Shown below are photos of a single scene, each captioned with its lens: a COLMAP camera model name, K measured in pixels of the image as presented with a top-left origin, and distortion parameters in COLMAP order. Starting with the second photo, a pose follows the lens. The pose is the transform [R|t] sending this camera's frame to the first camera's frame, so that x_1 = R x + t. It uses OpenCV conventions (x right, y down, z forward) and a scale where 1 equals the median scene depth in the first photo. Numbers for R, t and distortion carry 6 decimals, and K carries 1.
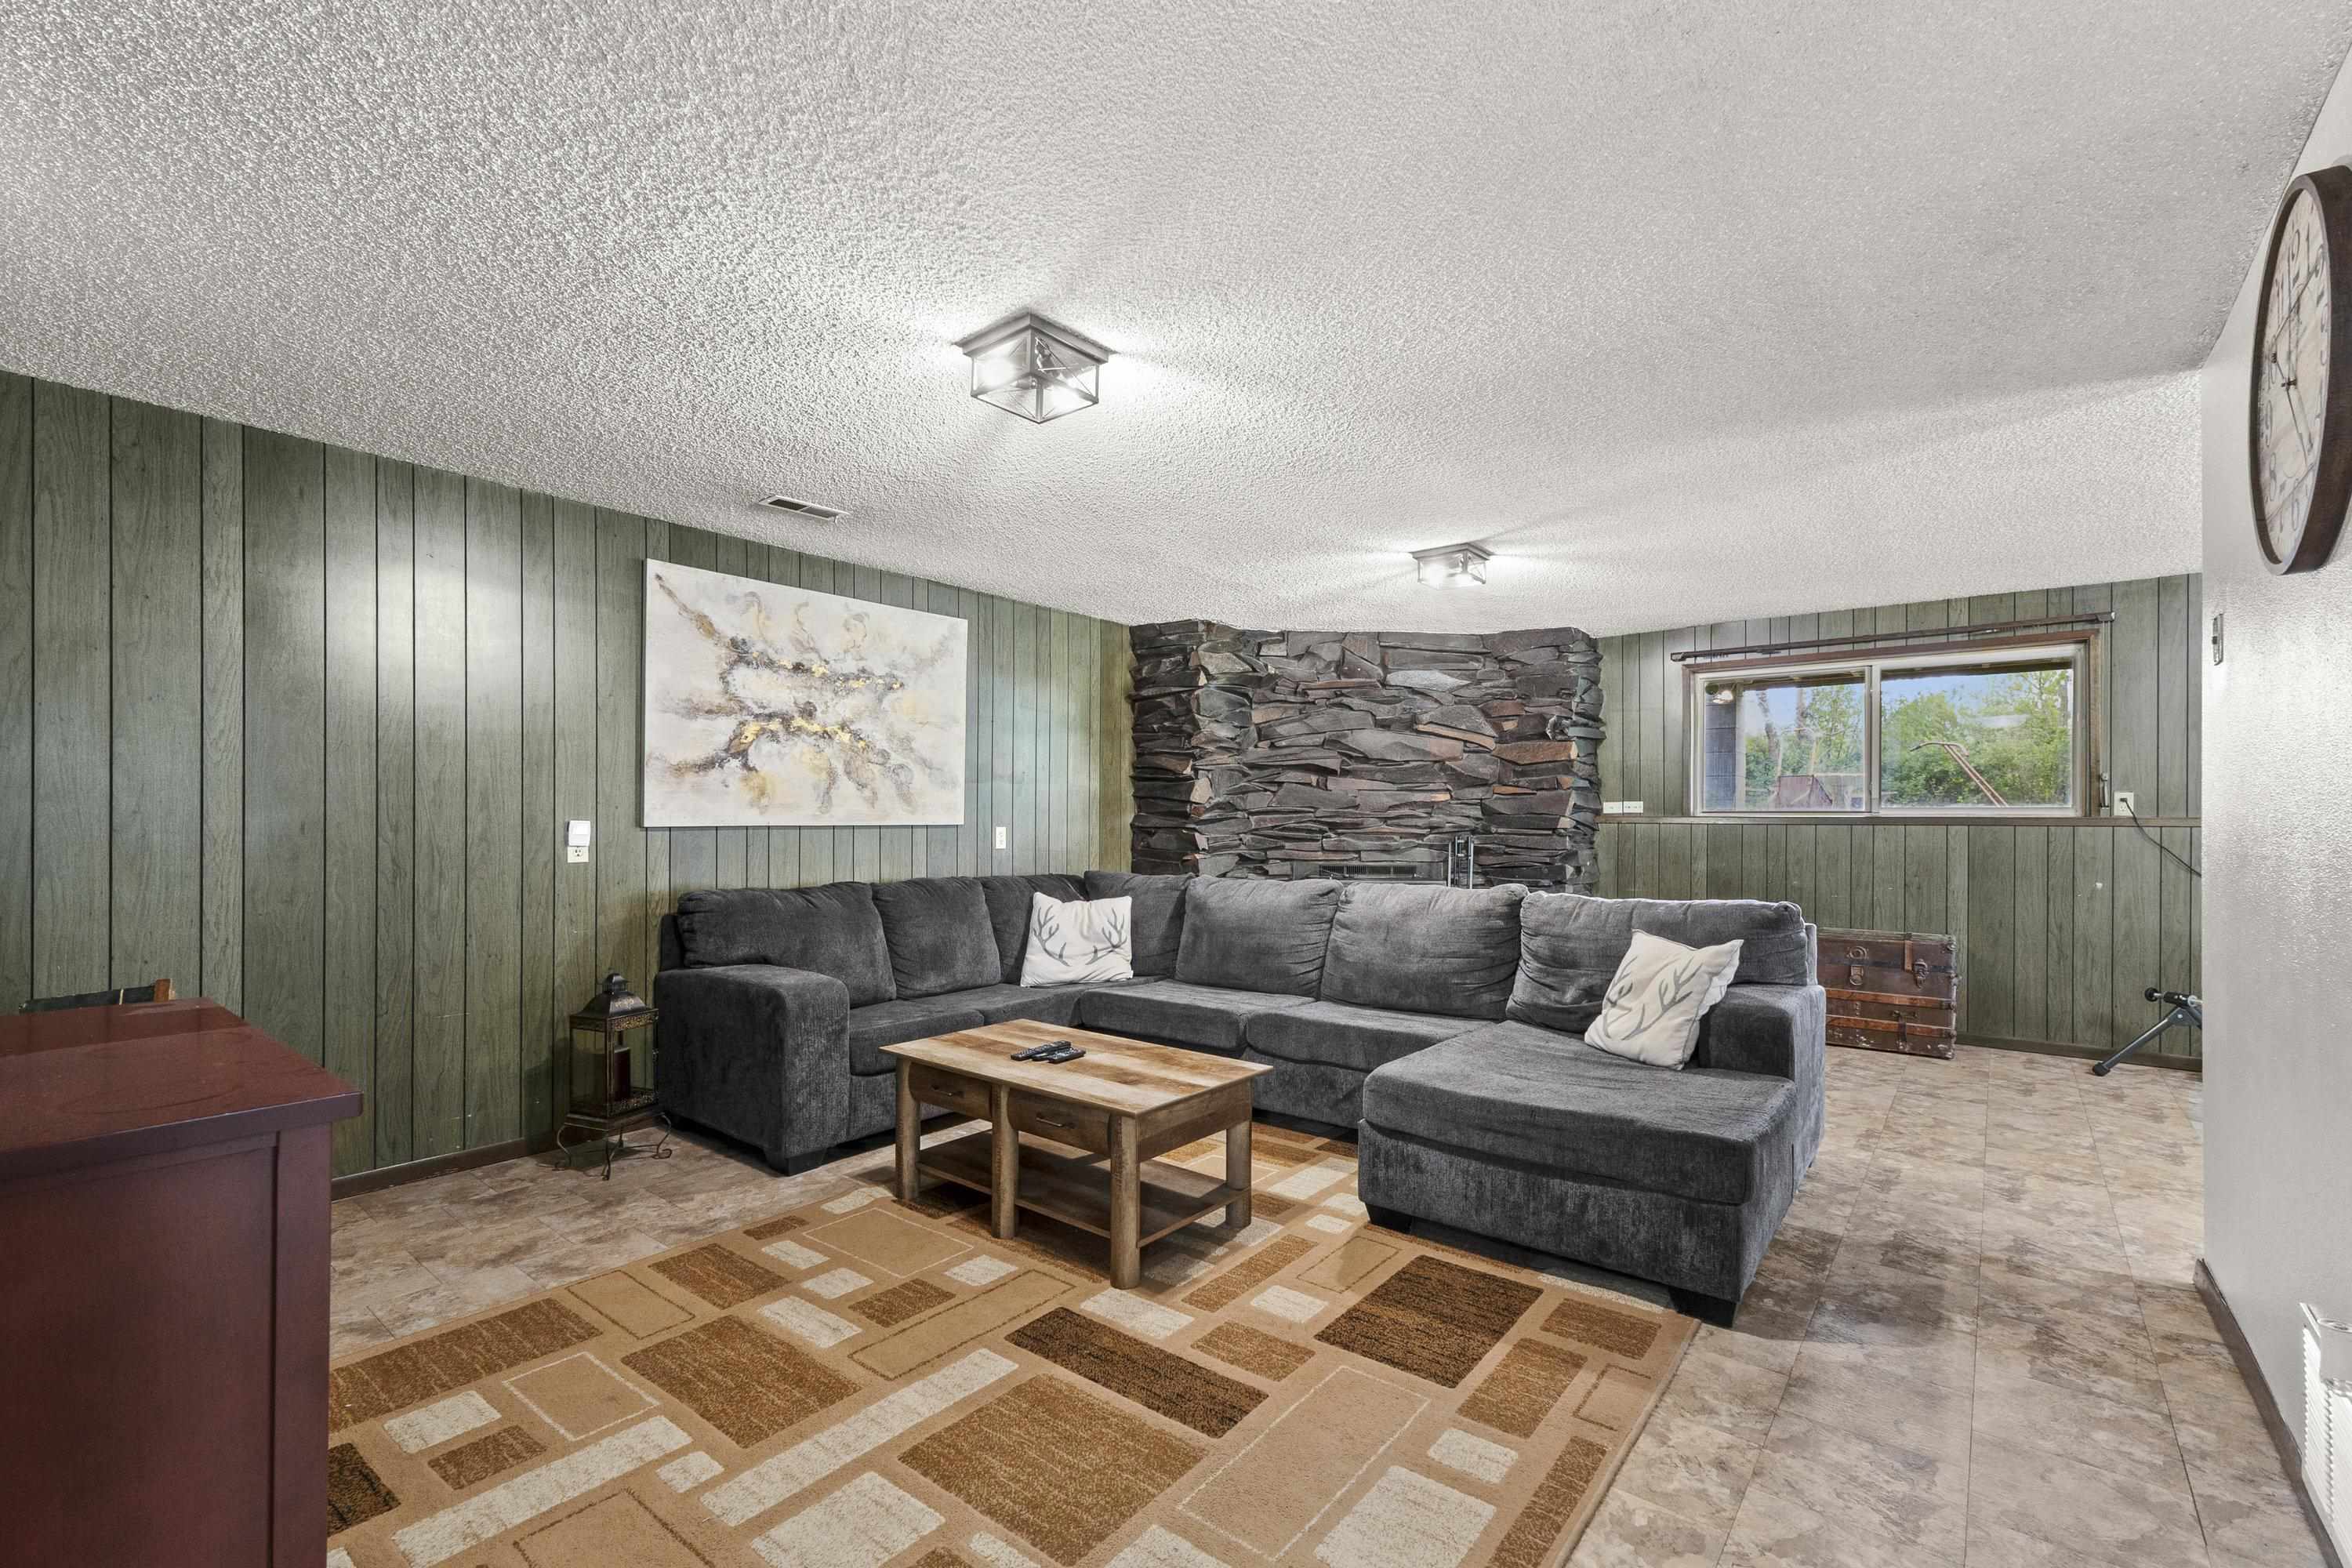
lens RADIAL K [[1012.7, 0, 1209.7], [0, 1012.7, 819.6], [0, 0, 1]] dist [0.000690, 0.000010]
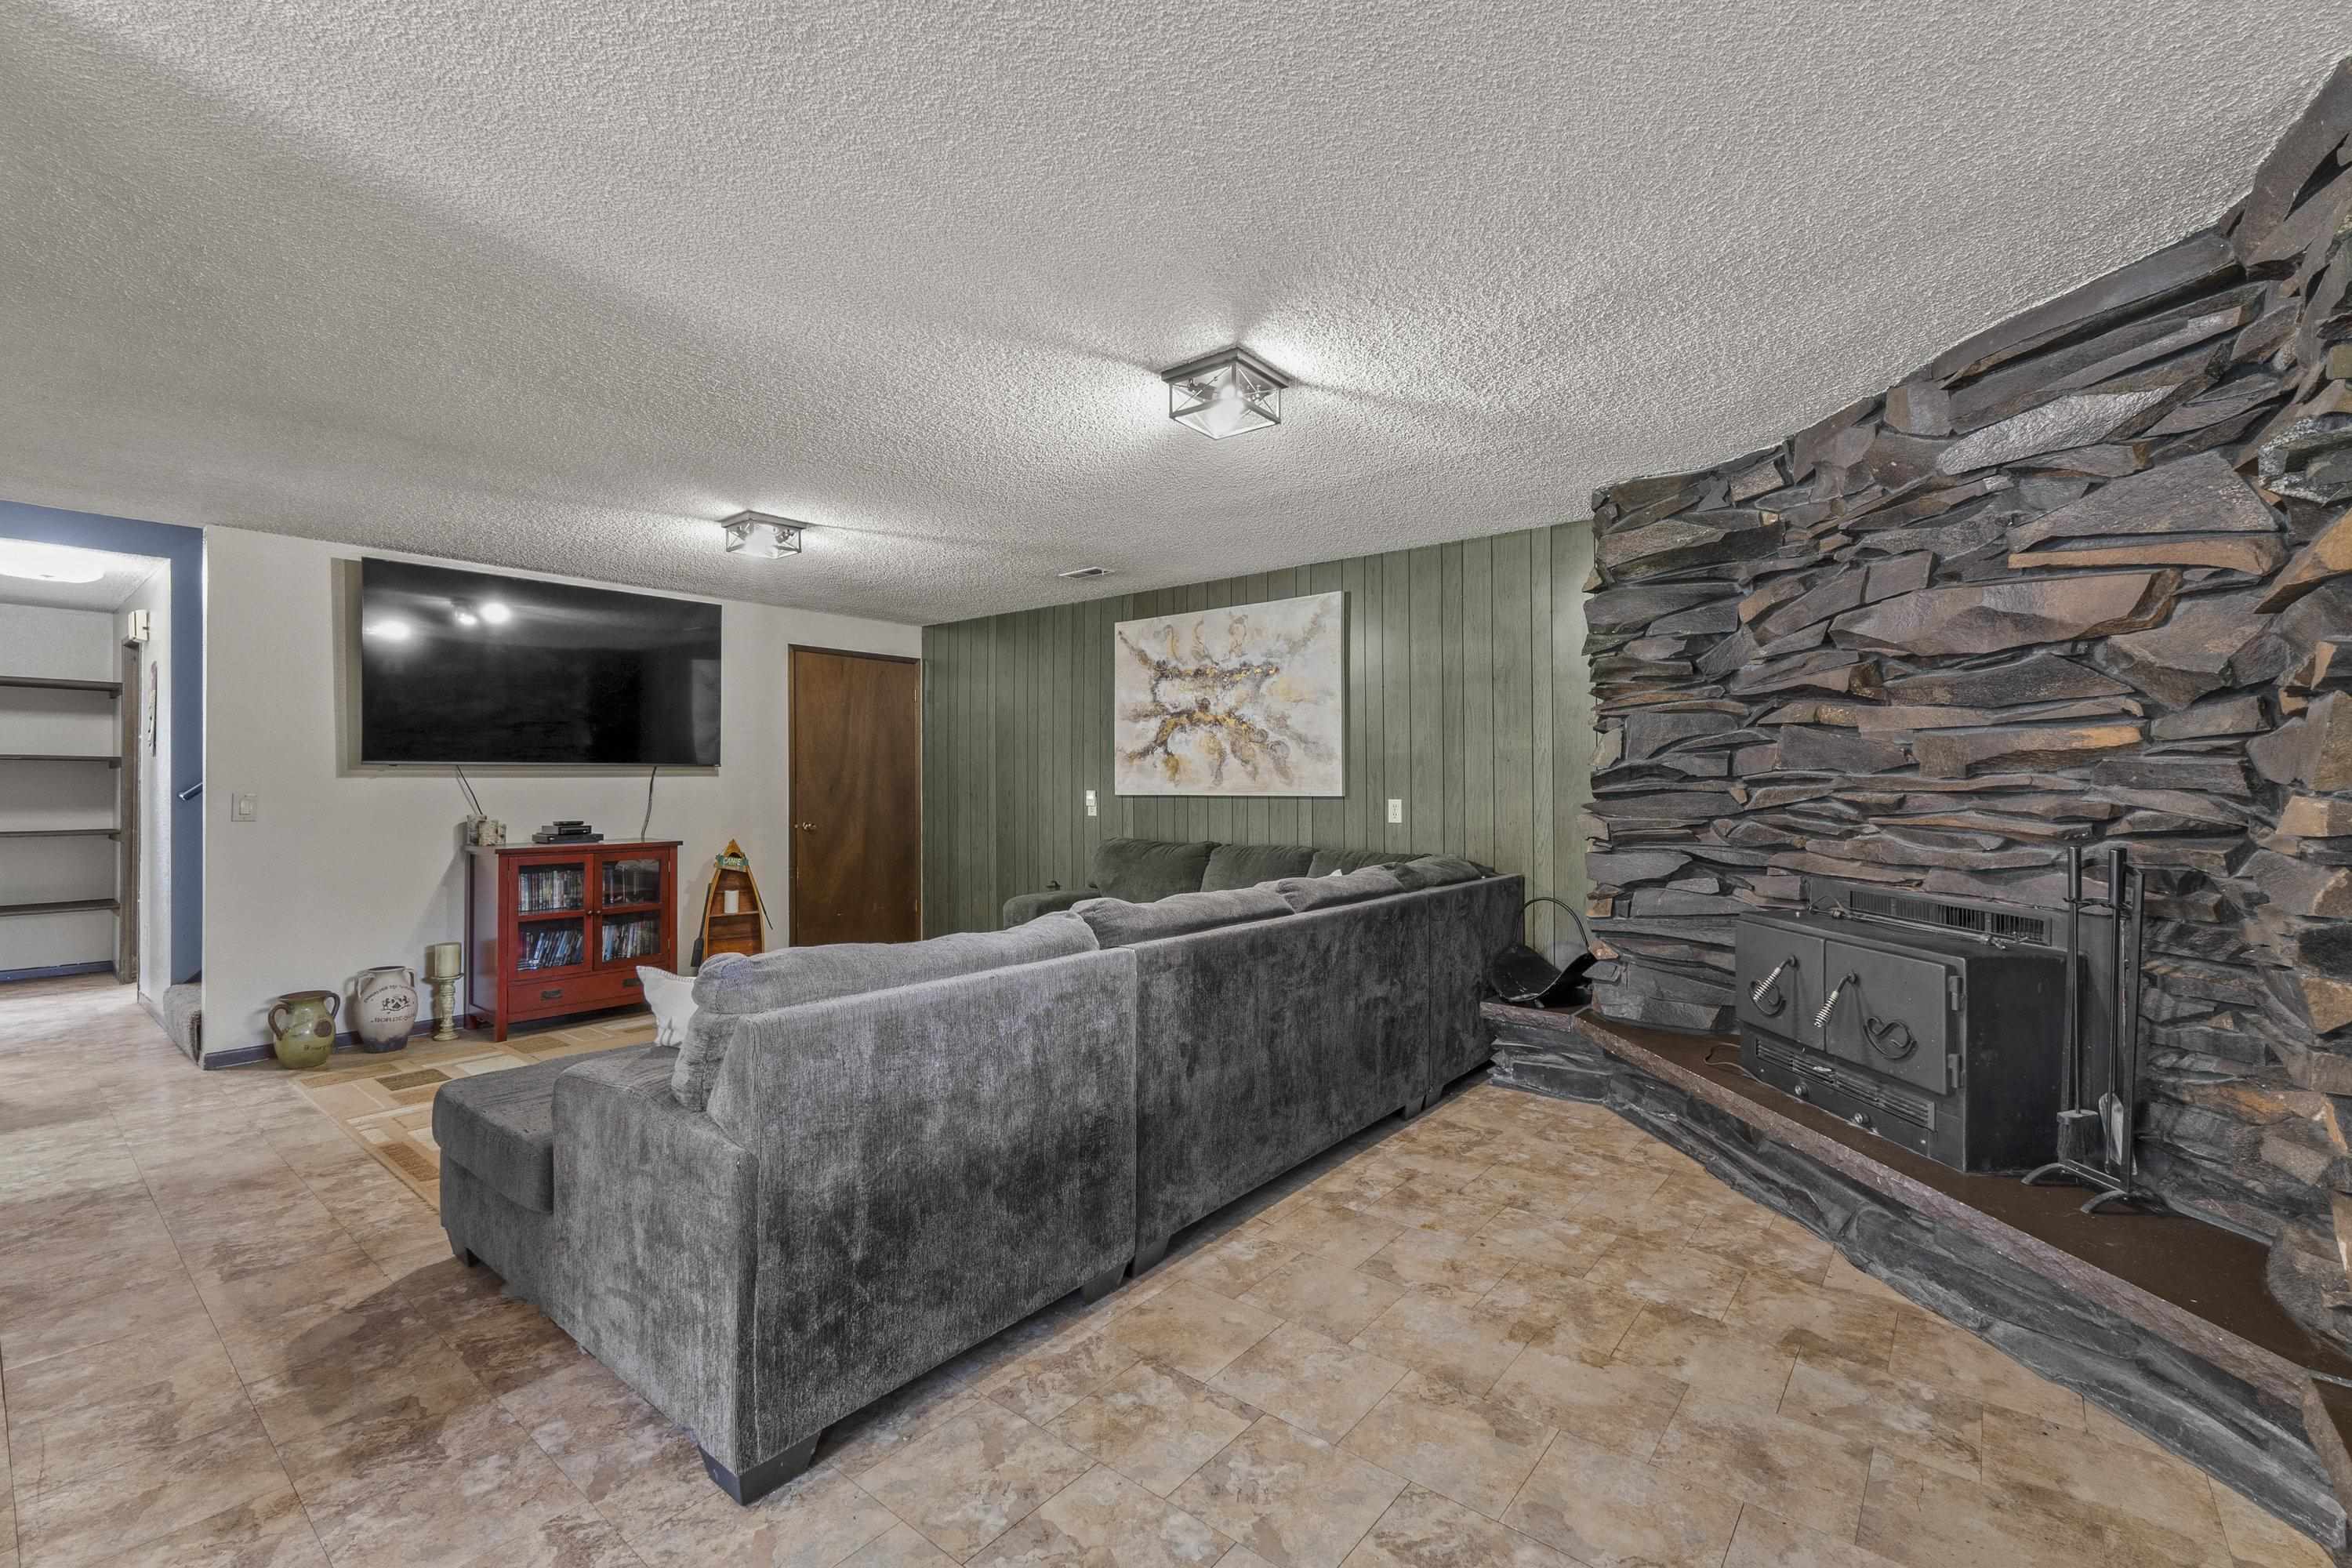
lens RADIAL K [[1012.7, 0, 1171.3], [0, 1012.7, 779.2], [0, 0, 1]] dist [0.000690, 0.000010]
pose [[-0.028633, -0.005260, -0.999576, 0.847309], [0.000603, 0.999986, -0.005279, -0.007361], [0.999590, -0.000754, -0.028629, 0.959517]]
